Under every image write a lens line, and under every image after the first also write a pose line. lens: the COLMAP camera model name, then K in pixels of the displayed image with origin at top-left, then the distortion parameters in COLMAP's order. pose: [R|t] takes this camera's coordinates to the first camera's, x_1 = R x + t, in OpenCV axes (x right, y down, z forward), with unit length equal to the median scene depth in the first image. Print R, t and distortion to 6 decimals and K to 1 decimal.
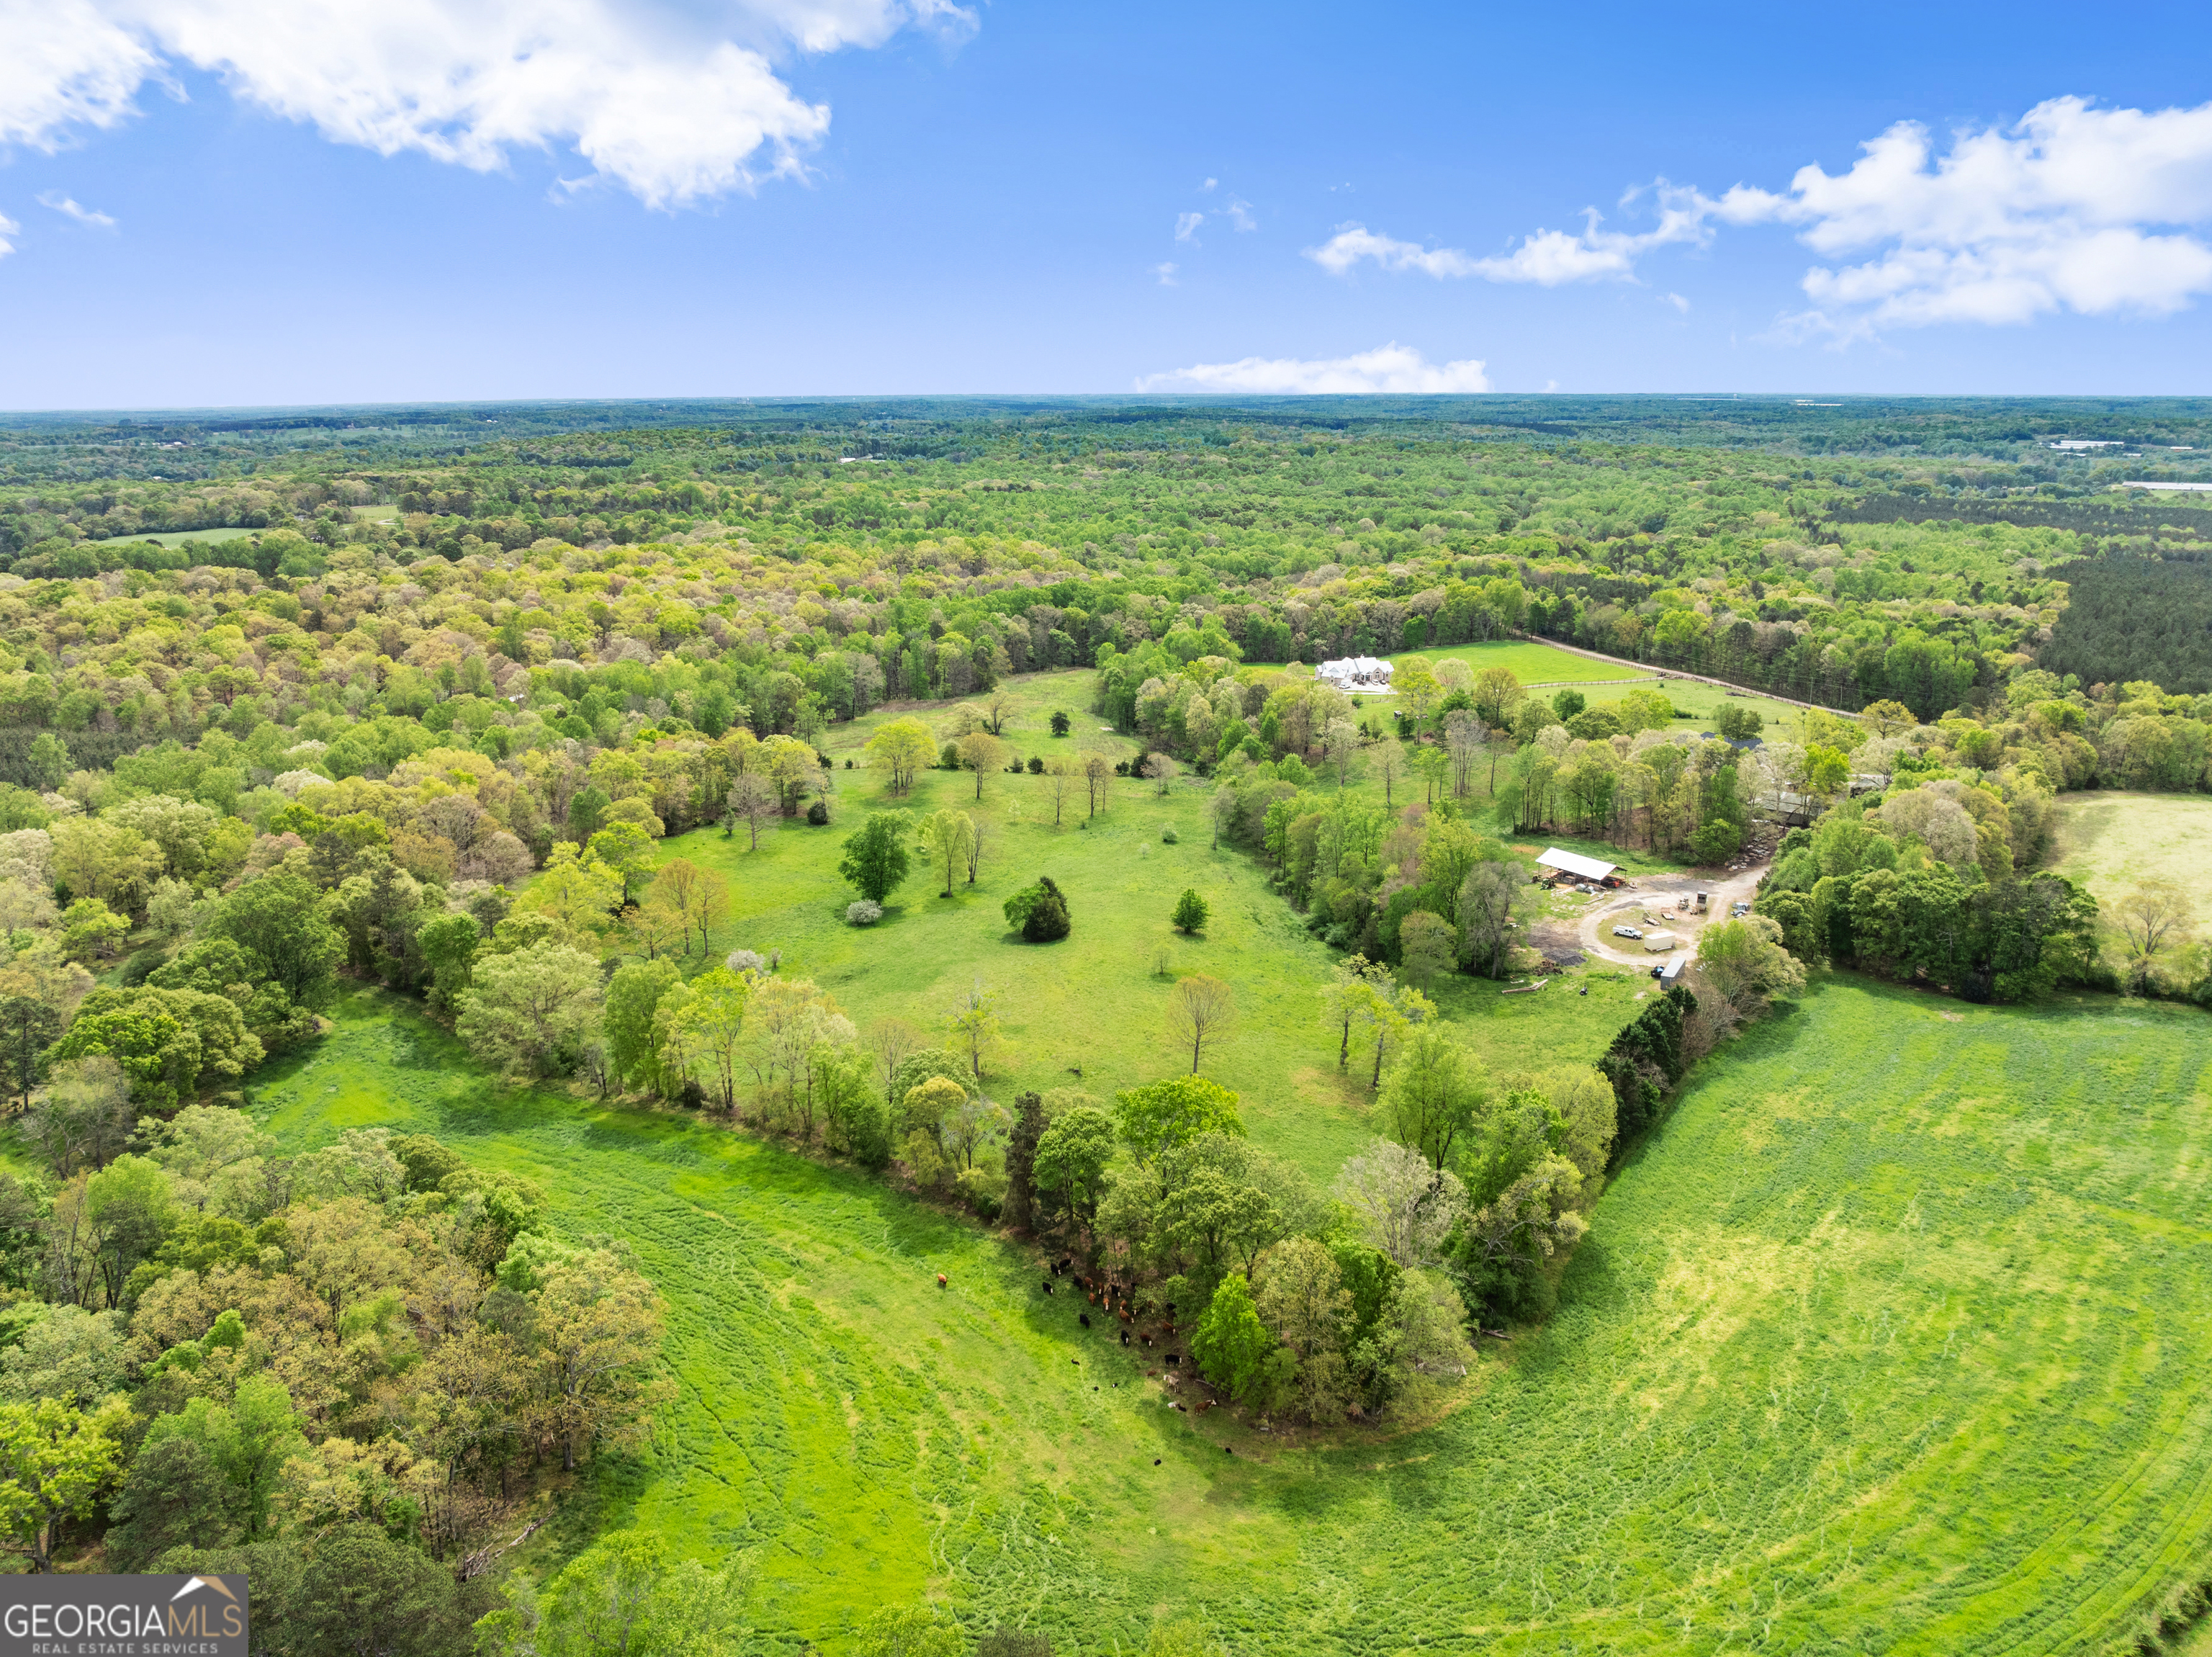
lens RADIAL K [[1569.9, 0, 1097.4], [0, 1569.9, 820.2], [0, 0, 1]] dist [-0.053234, 0.029085]
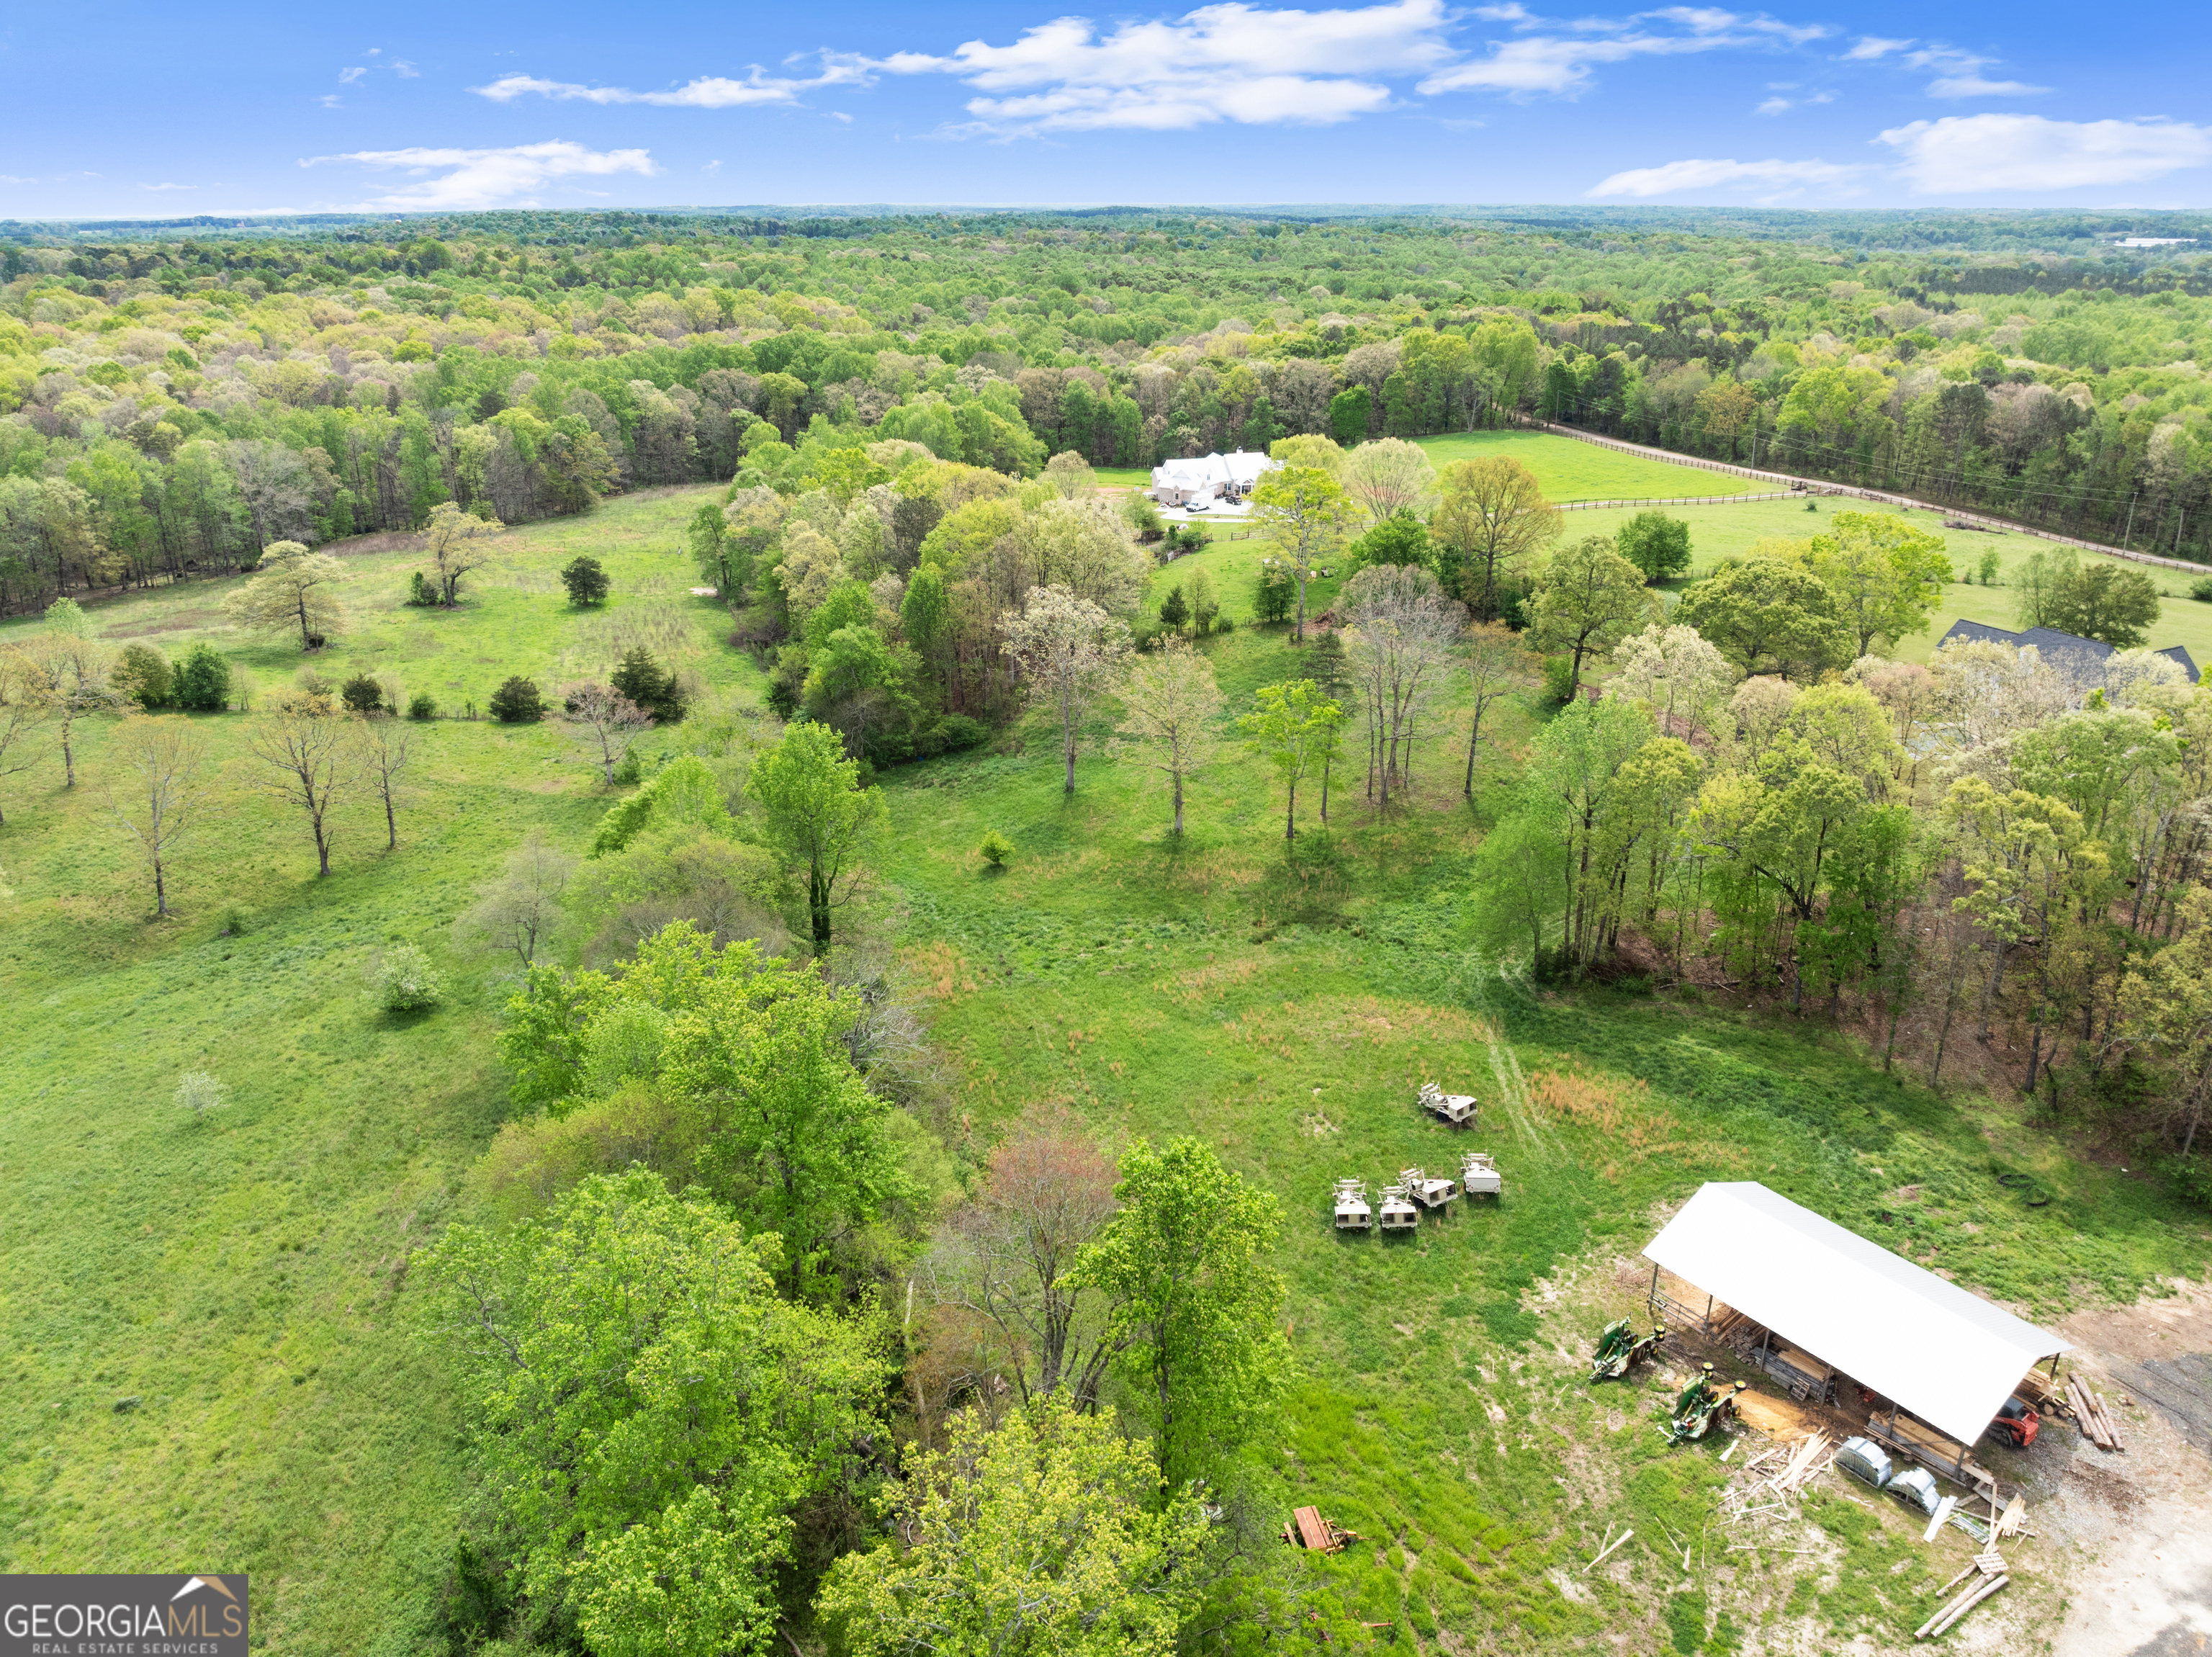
lens RADIAL K [[1560.4, 0, 1102.8], [0, 1560.4, 812.9], [0, 0, 1]] dist [-0.032722, -0.002186]
pose [[0.999915, 0.001098, 0.012990, 0.115349], [-0.002456, 0.994468, 0.105016, -0.036819], [-0.012802, -0.105039, 0.994386, 0.455794]]
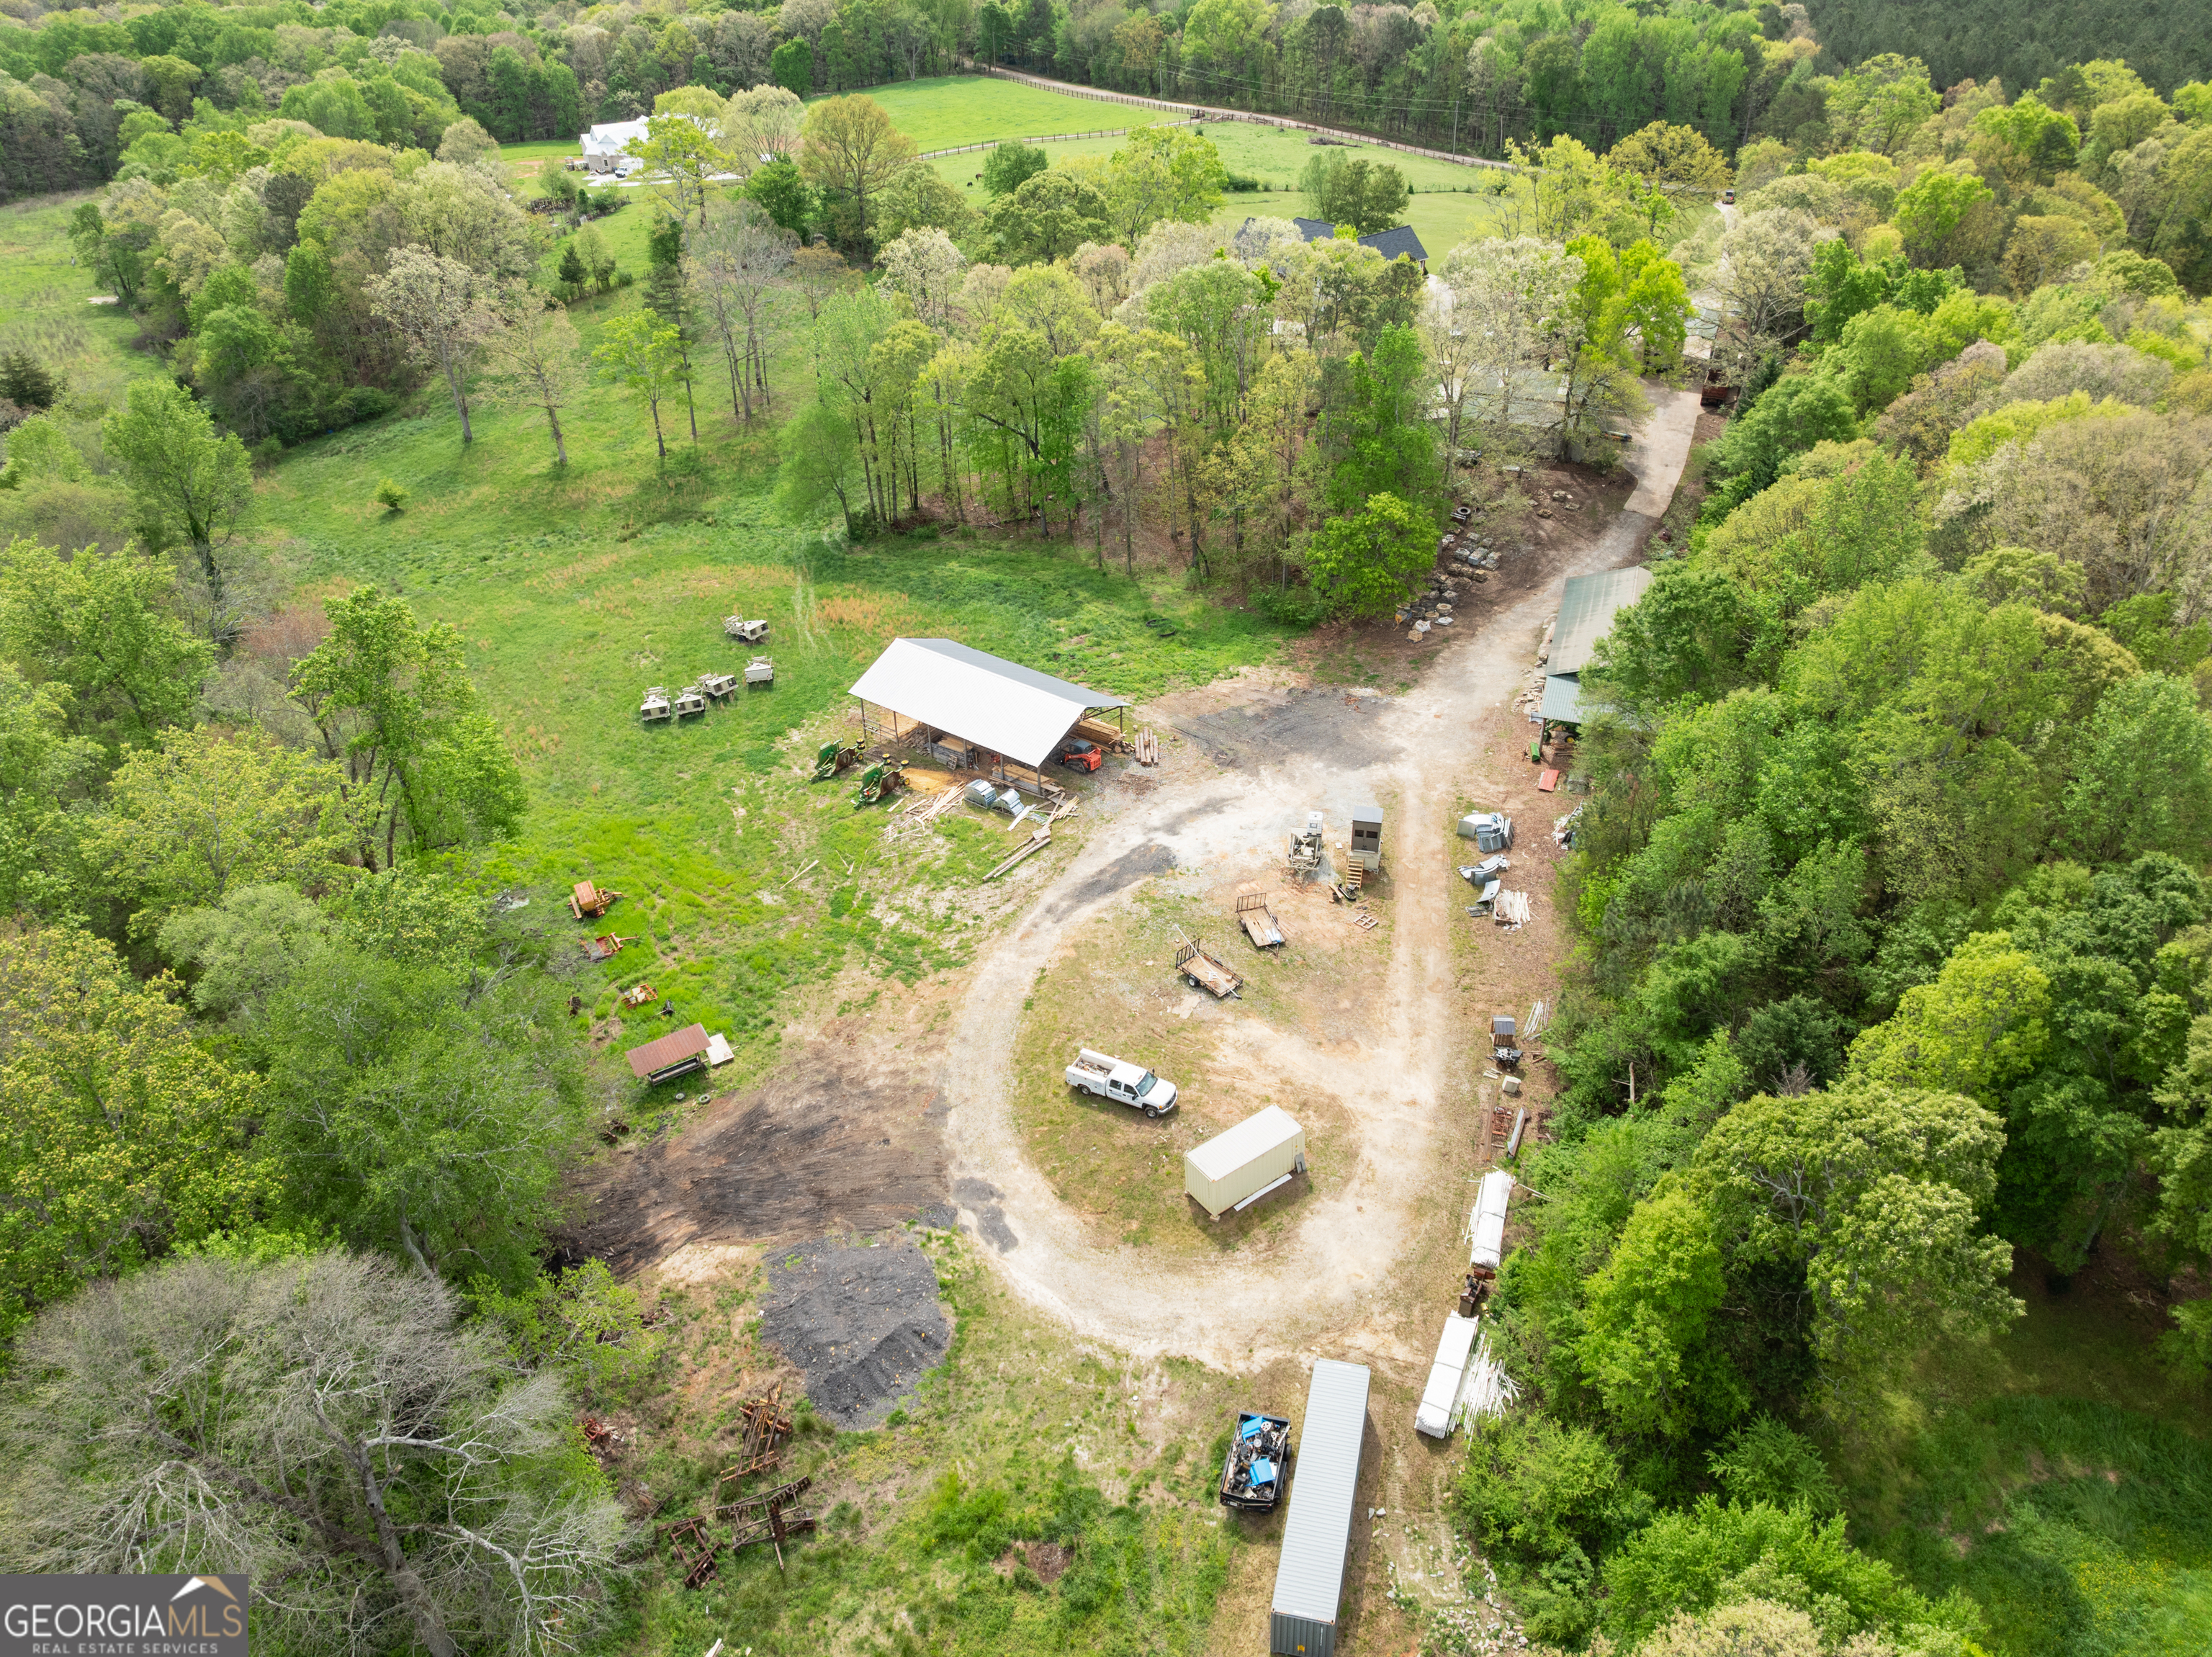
lens RADIAL K [[1569.9, 0, 1097.4], [0, 1569.9, 820.2], [0, 0, 1]] dist [-0.053234, 0.029085]
pose [[0.958390, -0.156982, 0.238423, 0.145758], [0.079282, 0.948734, 0.305971, -0.024701], [-0.274232, -0.274337, 0.921703, 0.402003]]
